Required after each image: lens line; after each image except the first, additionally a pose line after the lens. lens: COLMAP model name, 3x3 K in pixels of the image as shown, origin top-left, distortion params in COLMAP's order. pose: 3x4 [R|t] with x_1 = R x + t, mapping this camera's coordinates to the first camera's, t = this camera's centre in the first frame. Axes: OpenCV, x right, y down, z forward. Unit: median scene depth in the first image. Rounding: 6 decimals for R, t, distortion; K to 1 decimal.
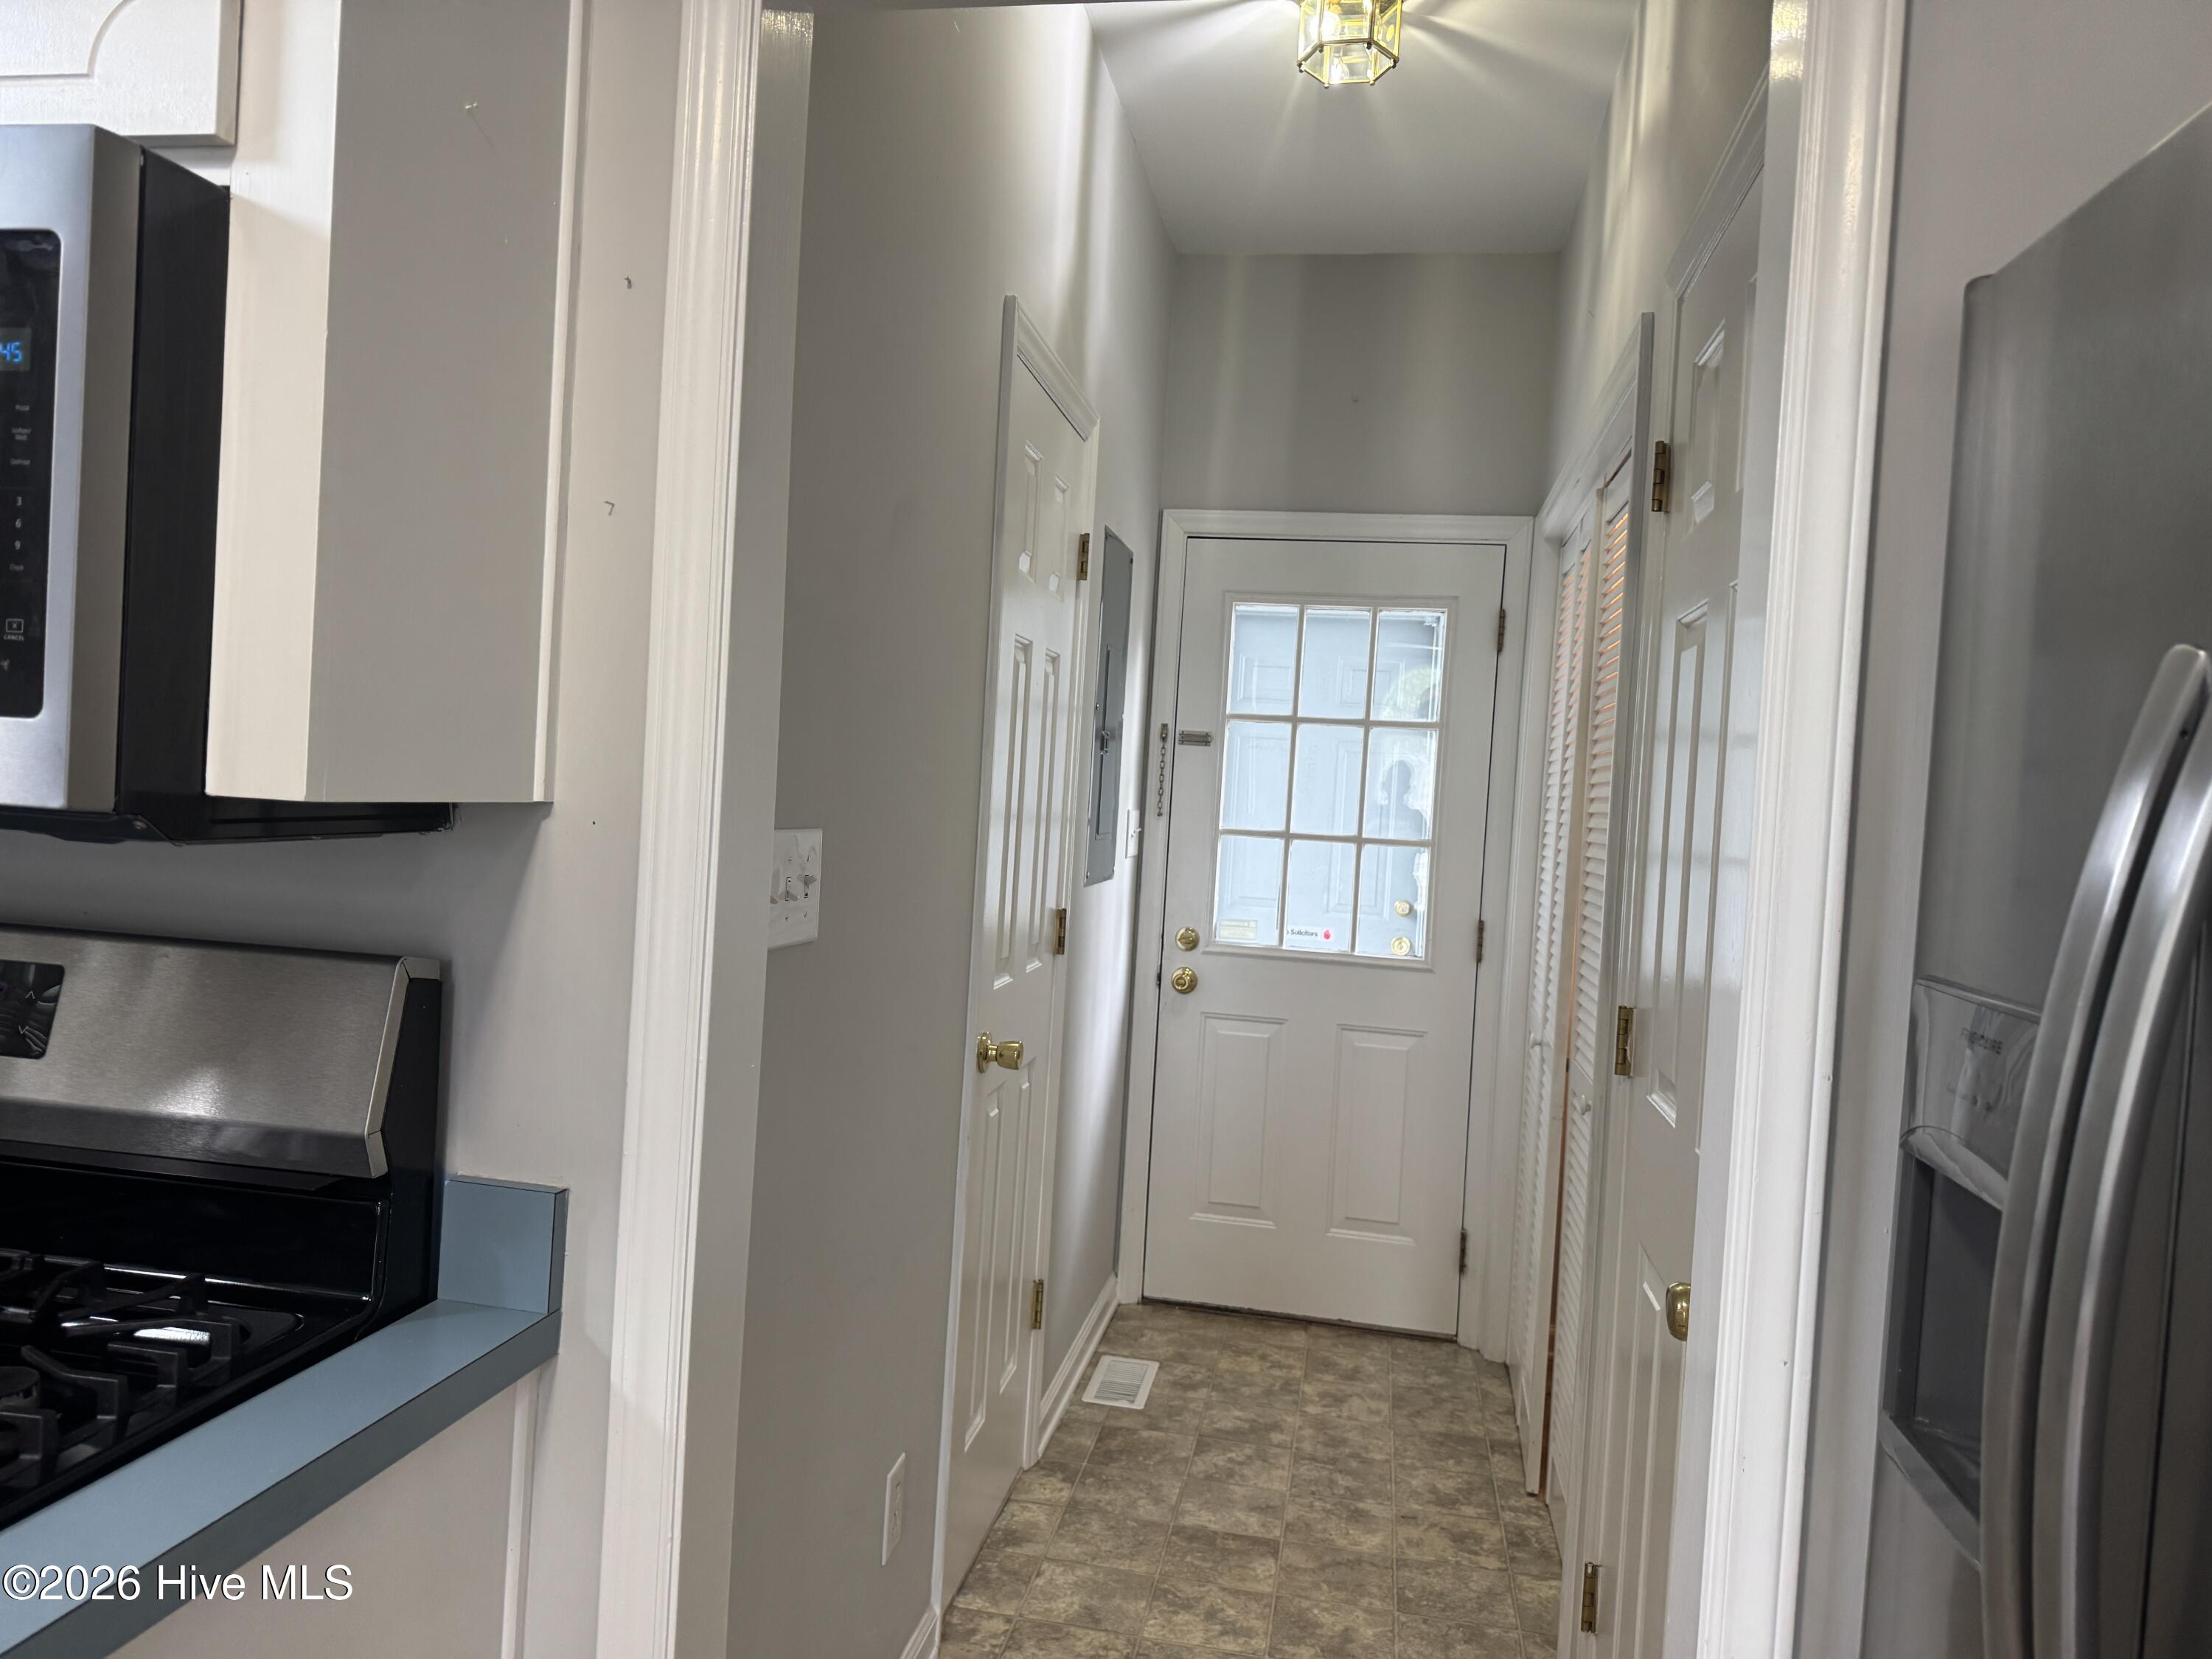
lens RADIAL K [[1559.0, 0, 1101.2], [0, 1559.0, 843.5], [0, 0, 1]] dist [0.002678, -0.002196]
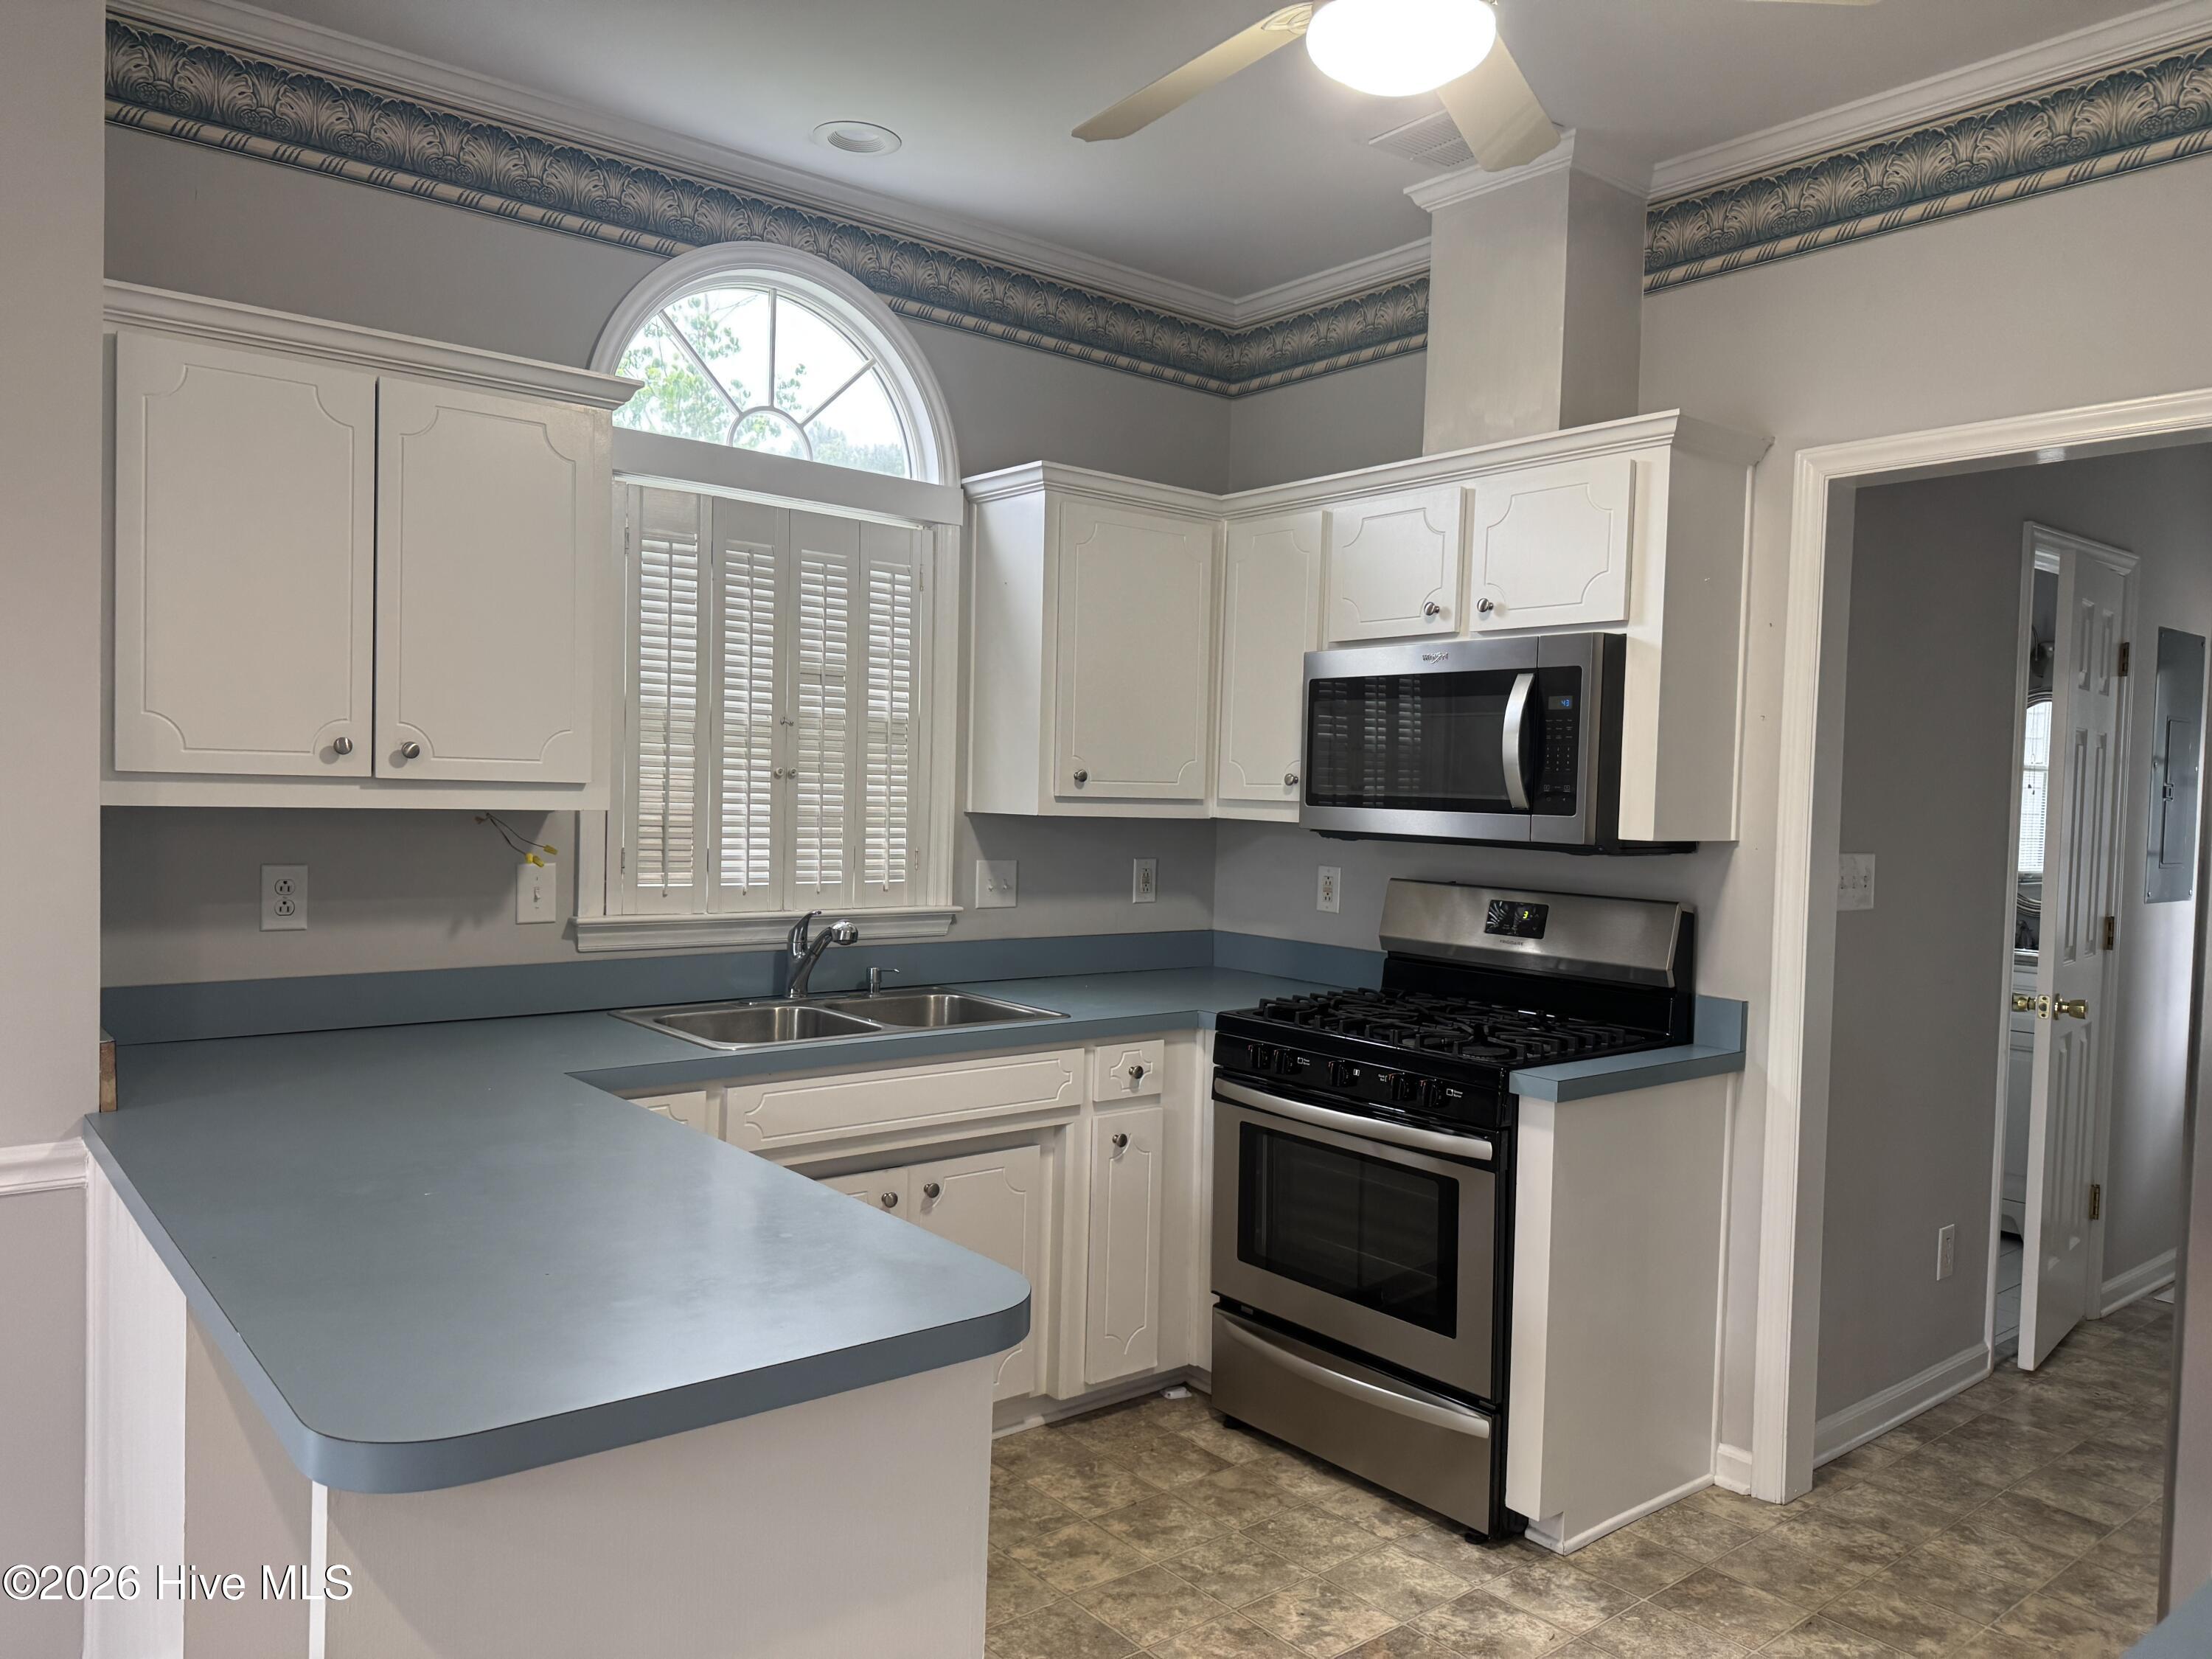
lens RADIAL K [[1524.1, 0, 1099.1], [0, 1524.1, 851.2], [0, 0, 1]] dist [0.011335, -0.003811]
pose [[0.748793, -0.020922, -0.662474, 0.467241], [-0.001803, 0.999434, -0.033602, 0.070155], [0.662802, 0.026355, 0.748331, -1.411243]]
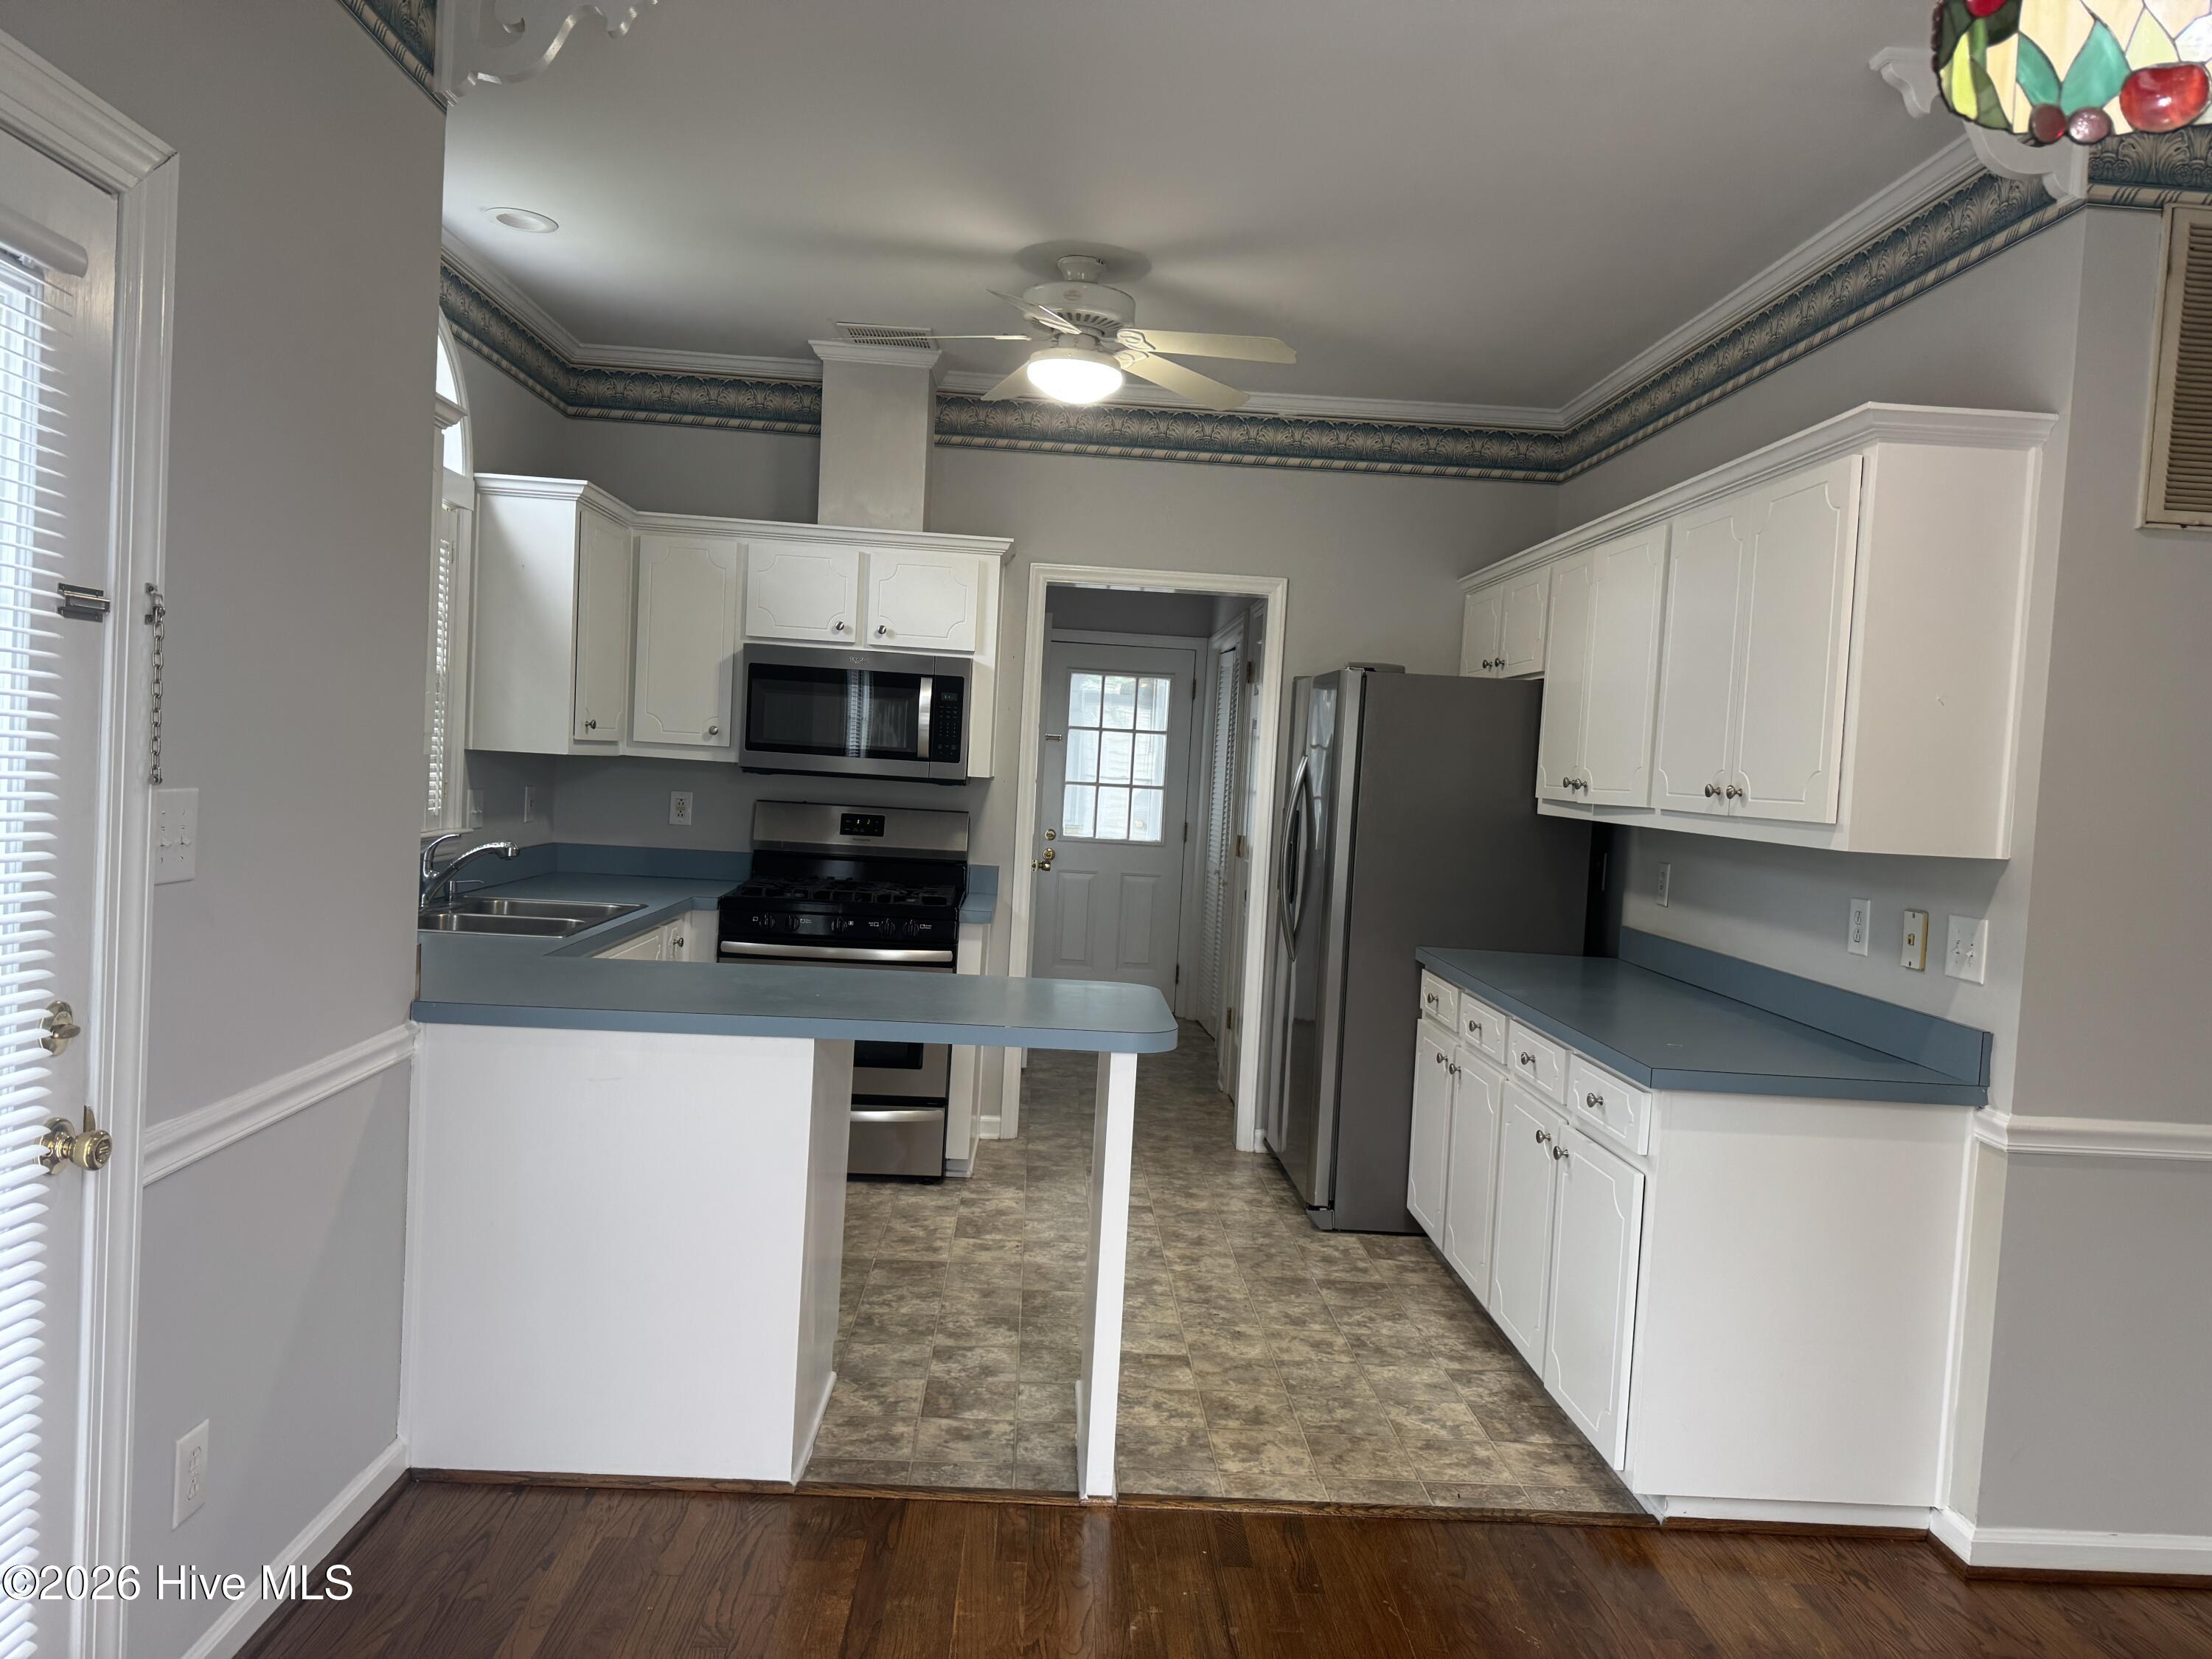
lens RADIAL K [[1559.0, 0, 1101.2], [0, 1559.0, 843.5], [0, 0, 1]] dist [0.002678, -0.002196]
pose [[0.978038, -0.024635, 0.206964, -0.945772], [0.018625, 0.999348, 0.030938, 0.030287], [-0.207591, -0.026404, 0.977859, -3.209256]]
